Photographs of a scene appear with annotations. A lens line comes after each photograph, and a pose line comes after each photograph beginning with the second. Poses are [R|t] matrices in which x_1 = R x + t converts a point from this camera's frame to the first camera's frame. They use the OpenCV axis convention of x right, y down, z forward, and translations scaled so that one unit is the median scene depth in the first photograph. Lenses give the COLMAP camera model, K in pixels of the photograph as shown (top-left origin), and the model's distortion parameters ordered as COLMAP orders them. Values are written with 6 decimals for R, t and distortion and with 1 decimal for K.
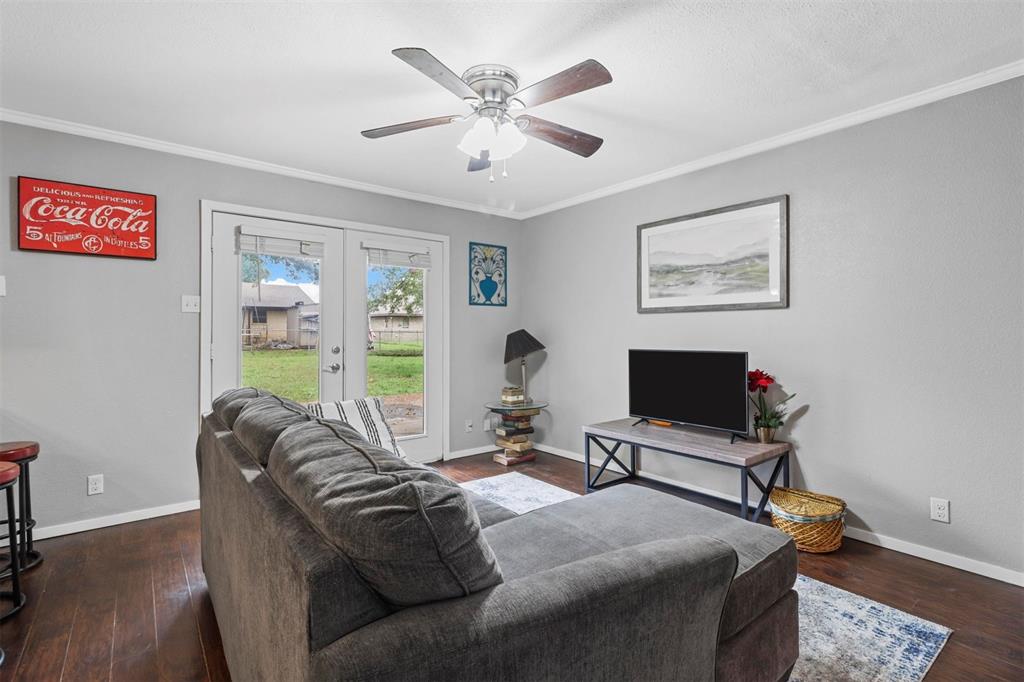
lens RADIAL K [[471.4, 0, 507.9], [0, 471.4, 329.7], [0, 0, 1]] dist [0.005522, -0.002144]
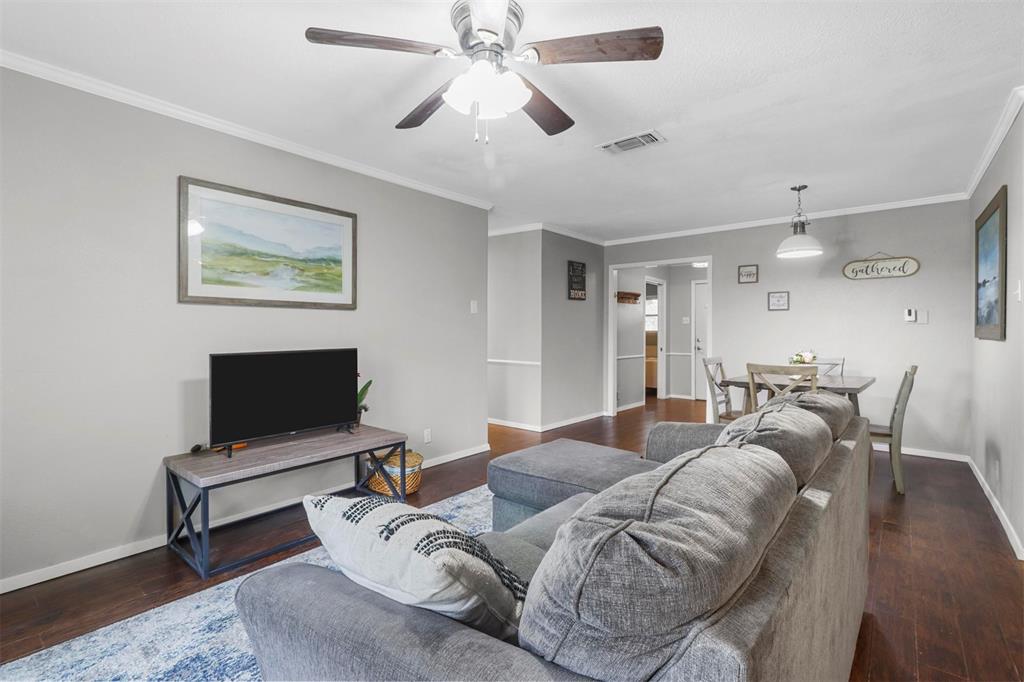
lens RADIAL K [[471.4, 0, 507.5], [0, 471.4, 332.7], [0, 0, 1]] dist [0.005522, -0.002144]
pose [[-0.206685, -0.001994, 0.978405, -0.552613], [-0.005798, 0.999983, 0.000813, 0.006596], [-0.978390, -0.005505, -0.206693, 0.746332]]
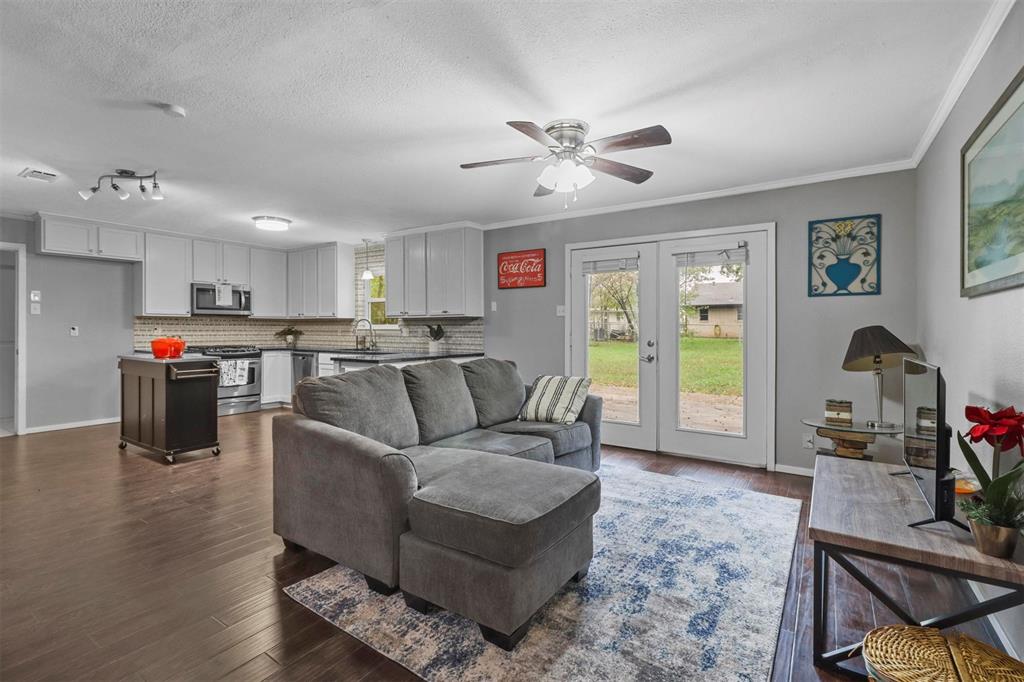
lens RADIAL K [[471.4, 0, 507.8], [0, 471.4, 329.9], [0, 0, 1]] dist [0.005522, -0.002144]
pose [[0.303528, 0.006001, -0.952804, 0.738736], [0.002480, 0.999972, 0.007088, -0.001249], [0.952819, -0.004514, 0.303505, 0.309805]]
